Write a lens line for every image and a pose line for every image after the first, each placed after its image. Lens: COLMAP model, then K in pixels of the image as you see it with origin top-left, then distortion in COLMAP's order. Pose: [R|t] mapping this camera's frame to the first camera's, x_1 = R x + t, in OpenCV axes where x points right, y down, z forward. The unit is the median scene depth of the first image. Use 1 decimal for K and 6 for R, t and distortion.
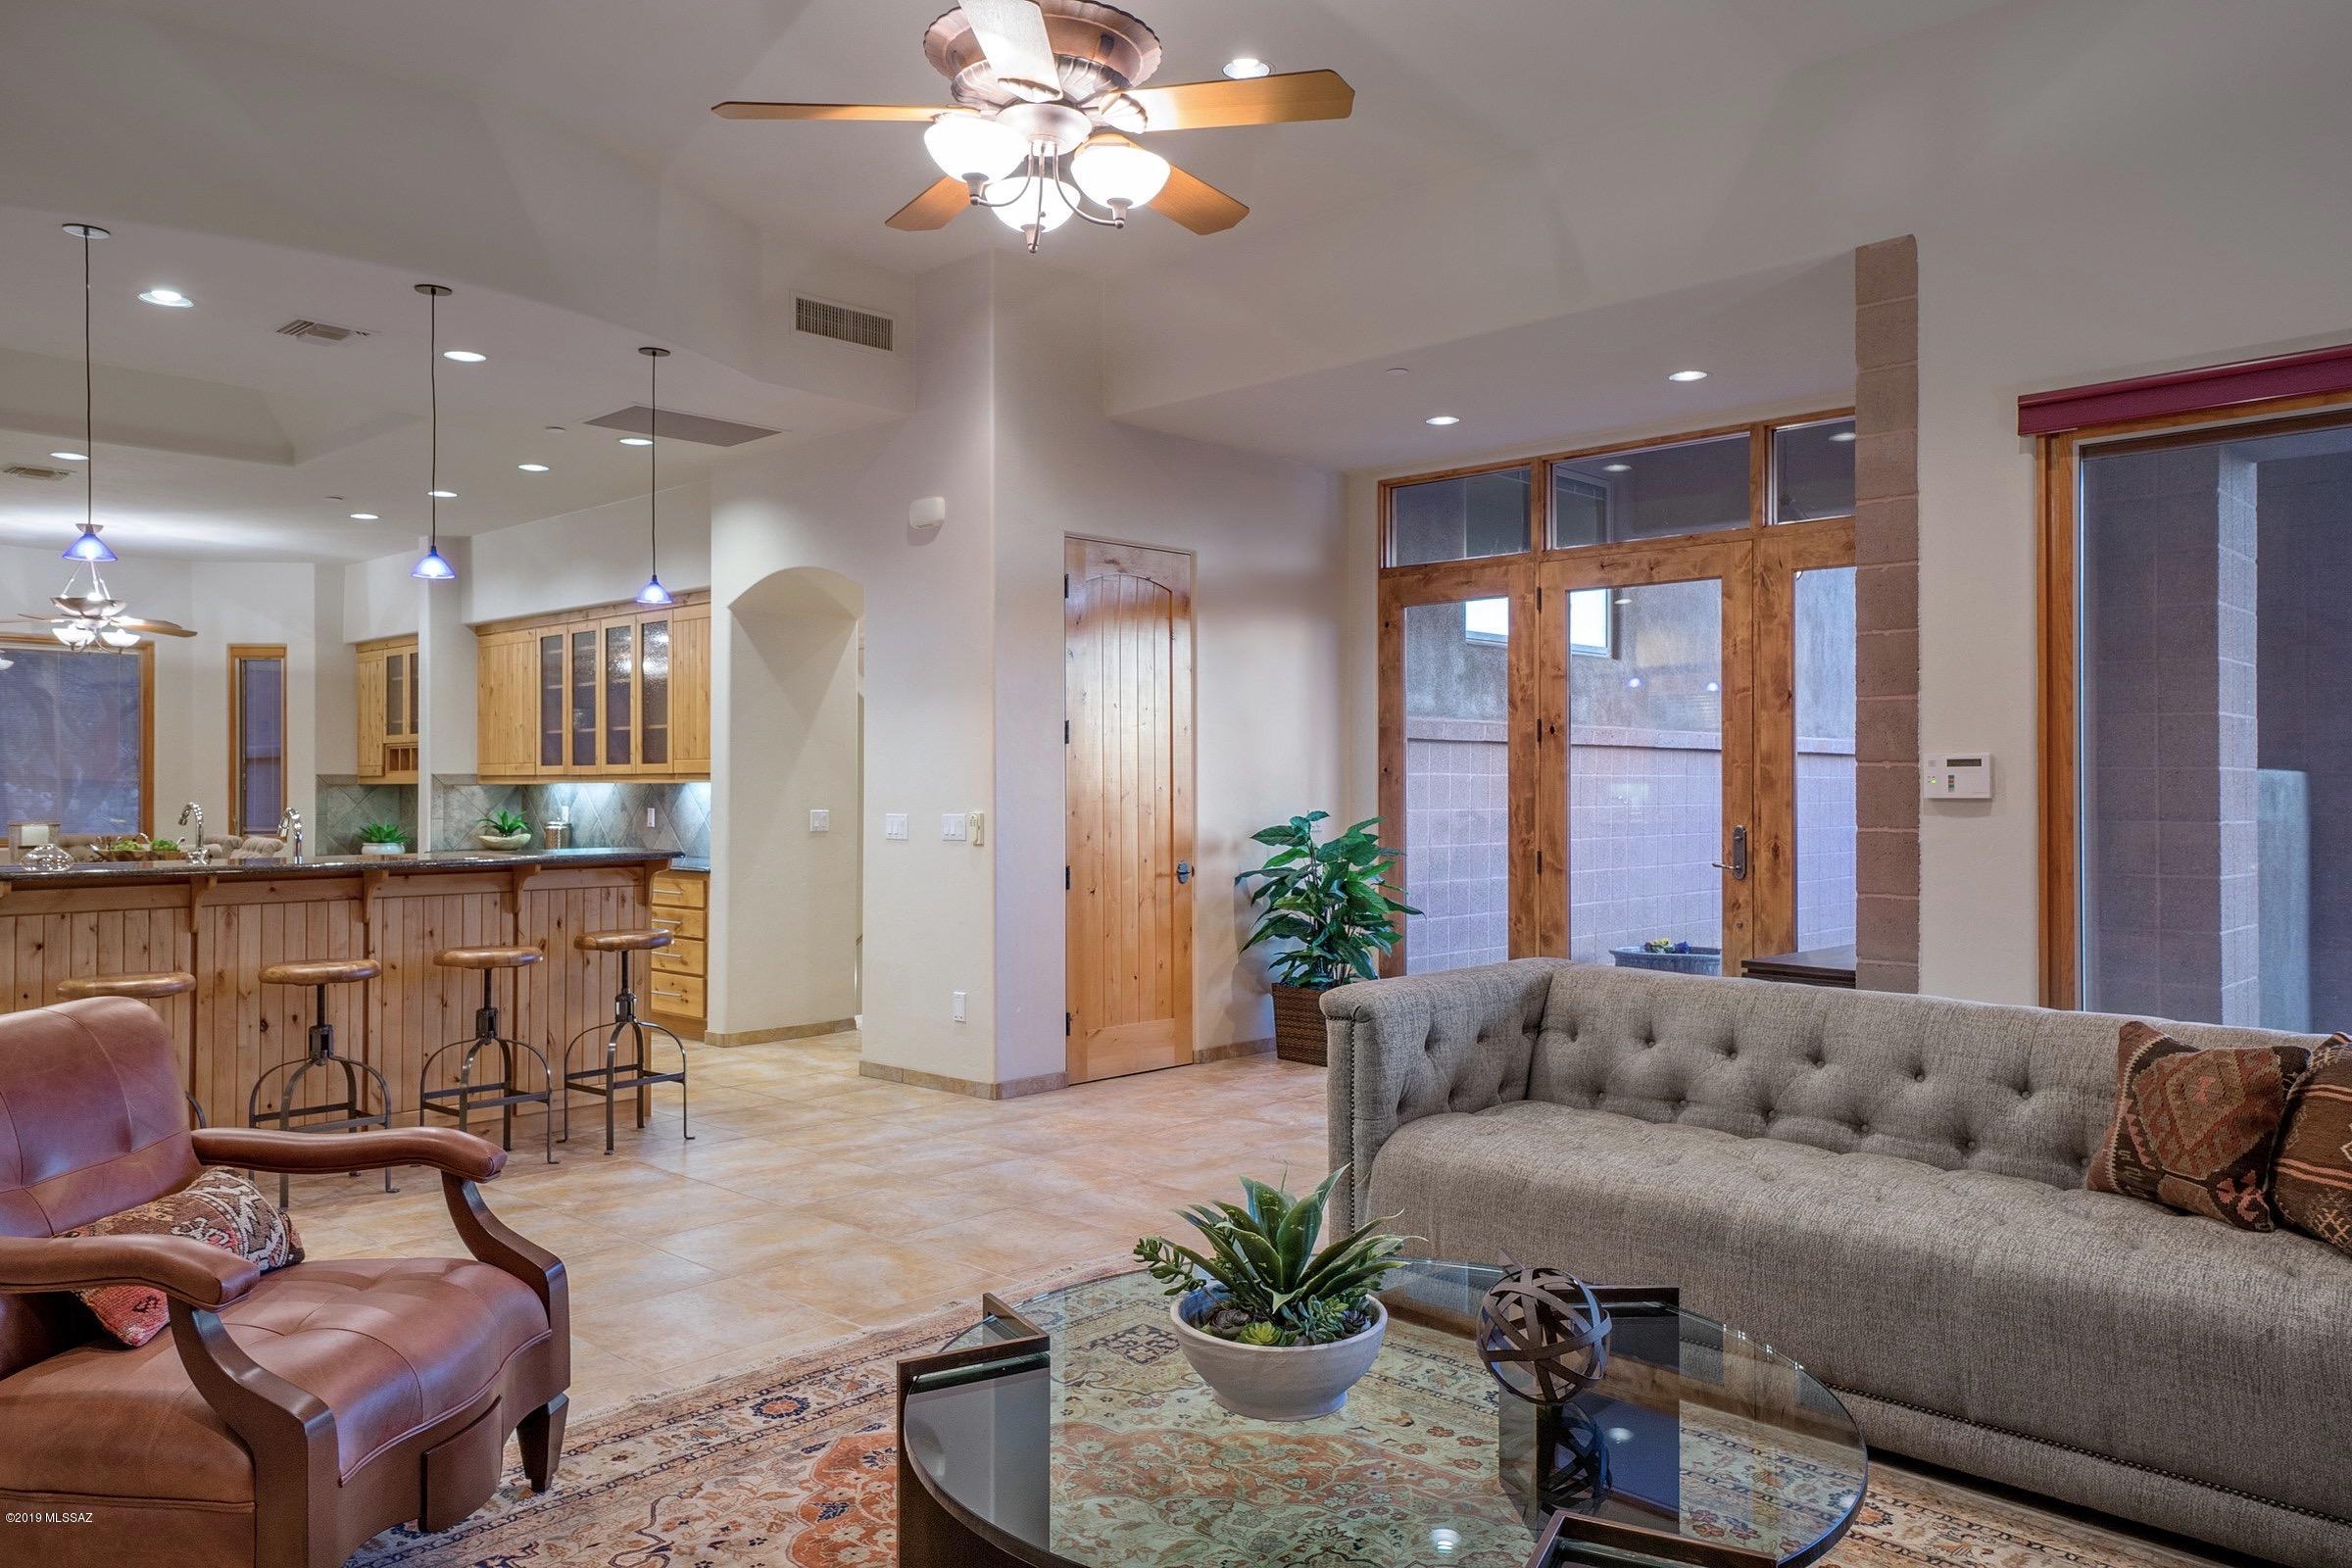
lens RADIAL K [[1686.1, 0, 1180.4], [0, 1686.1, 769.6], [0, 0, 1]] dist [-0.075657, -0.002090]
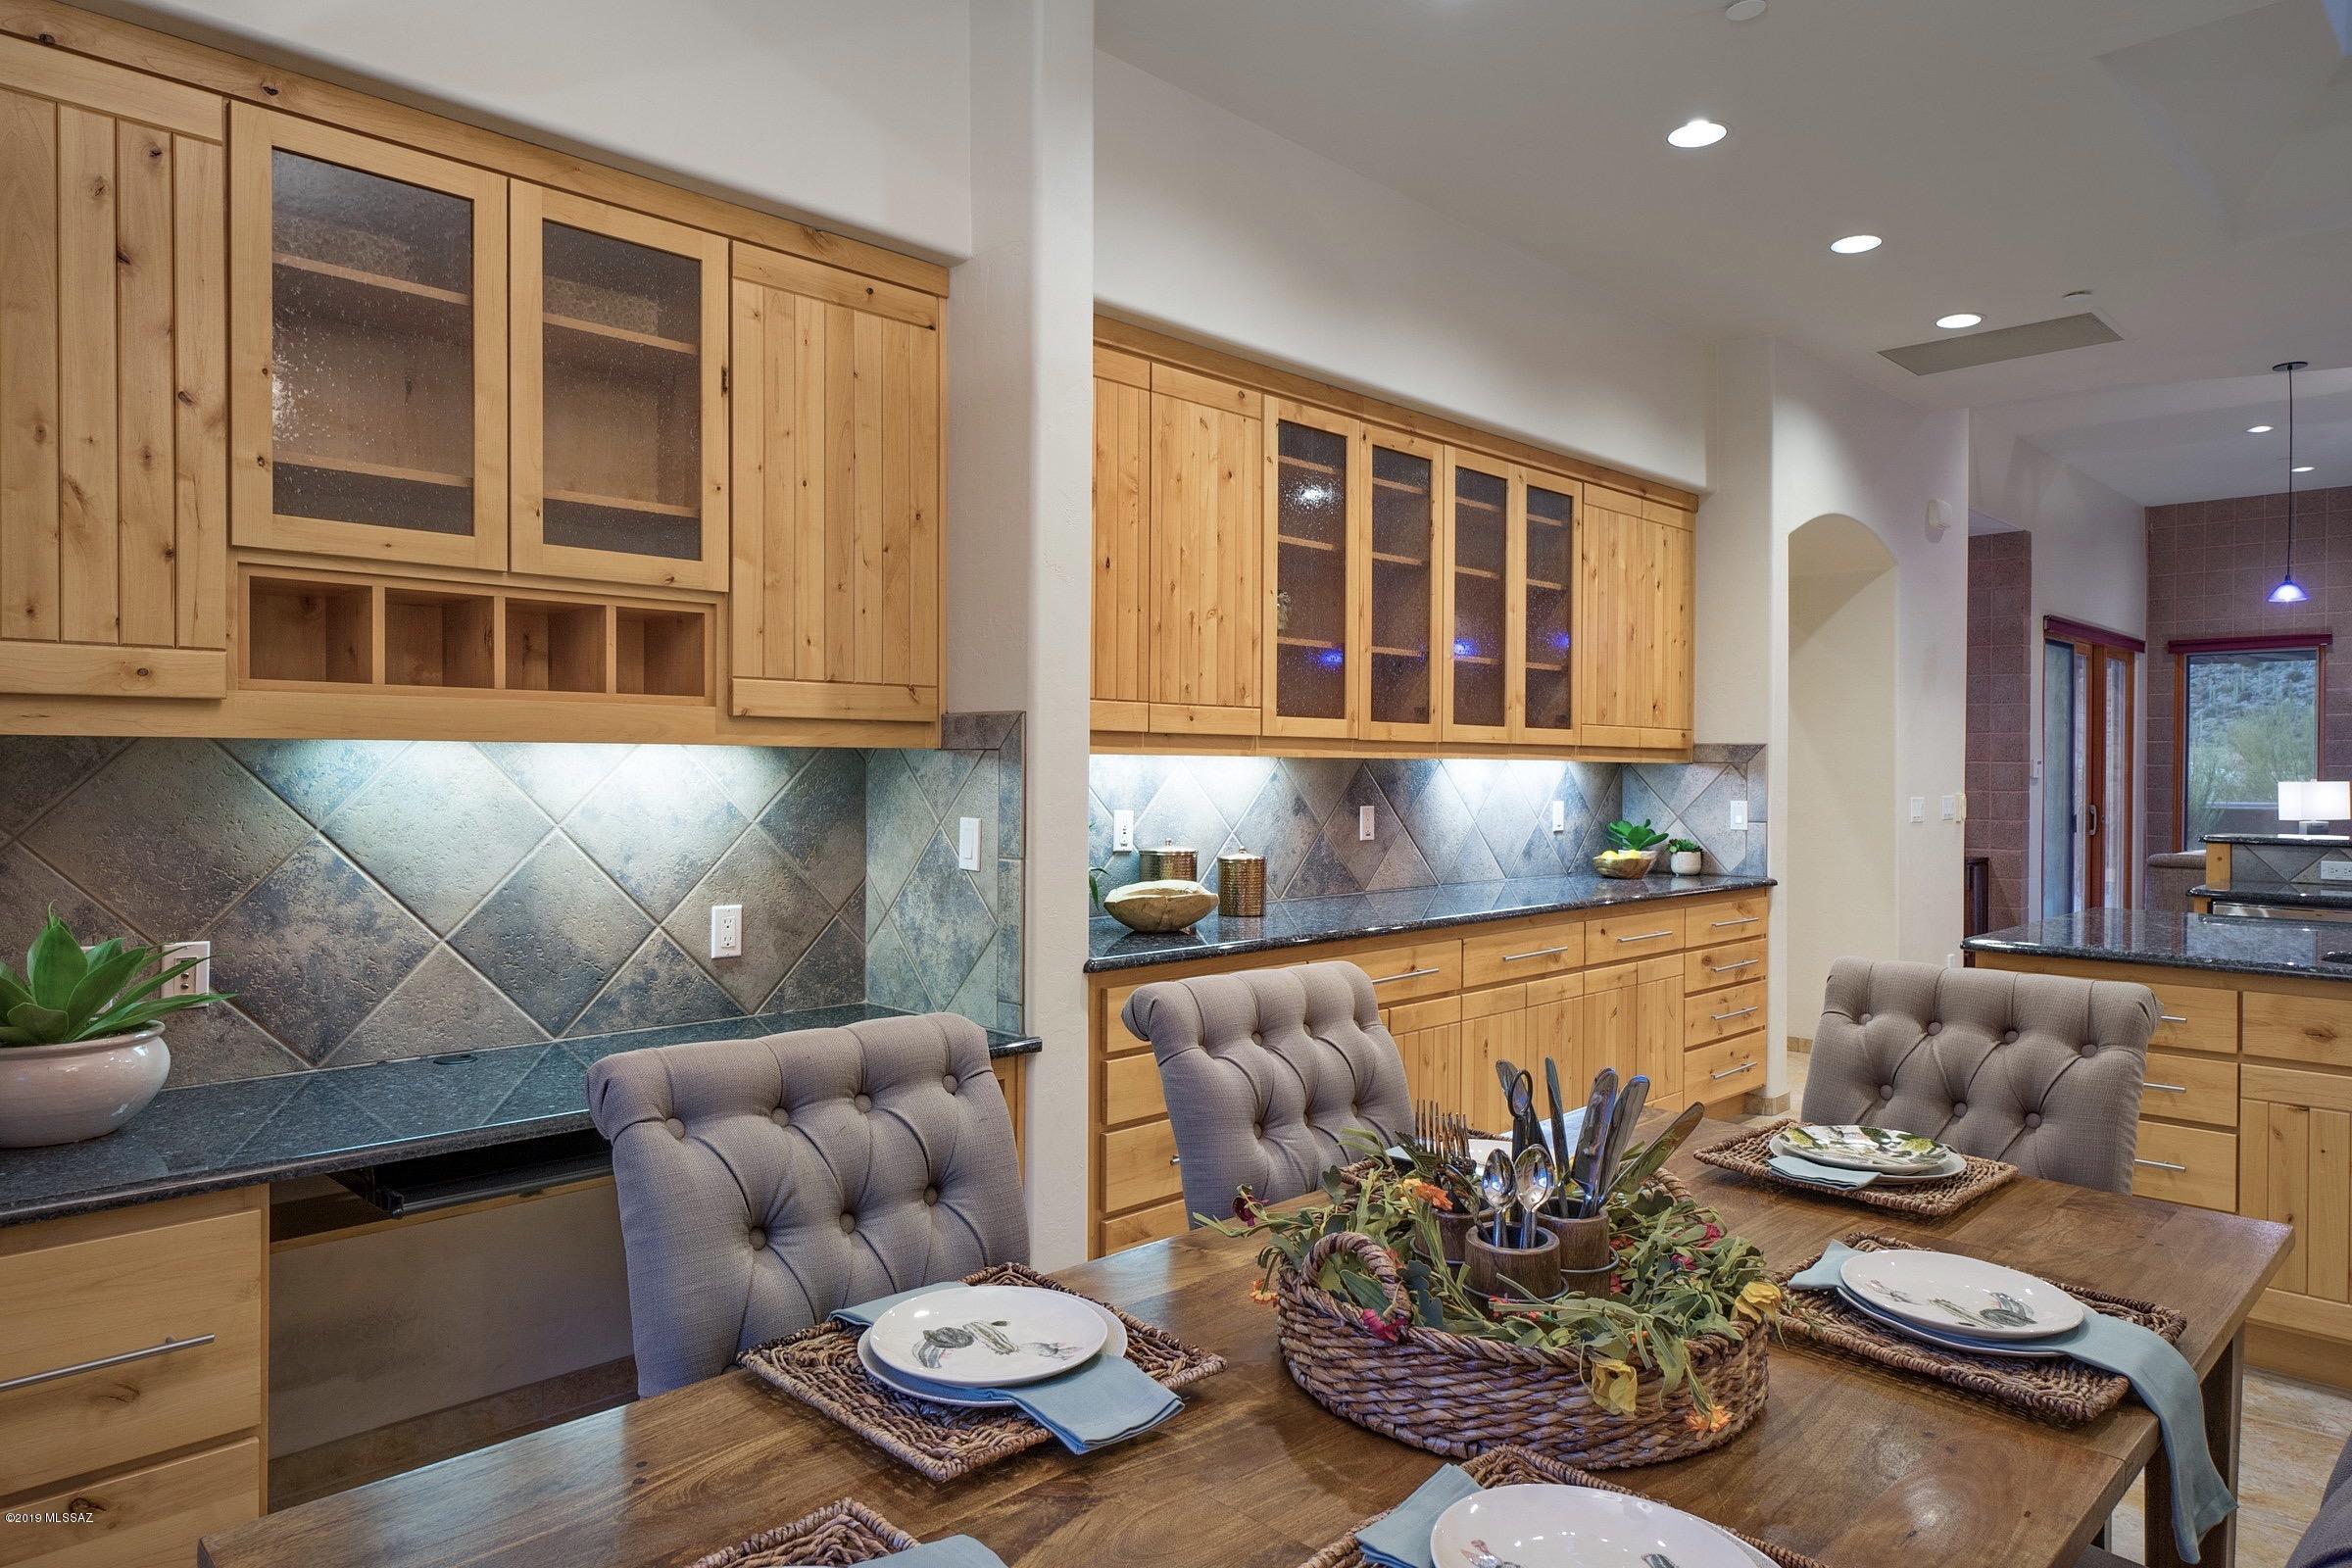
lens RADIAL K [[1446.3, 0, 1176.3], [0, 1446.3, 785.8], [0, 0, 1]] dist [-0.000658, -0.000045]
pose [[0.033670, -0.005158, 0.999420, -0.785149], [-0.008656, 0.999948, 0.005452, 0.014513], [-0.999396, -0.008834, 0.033623, 1.045879]]
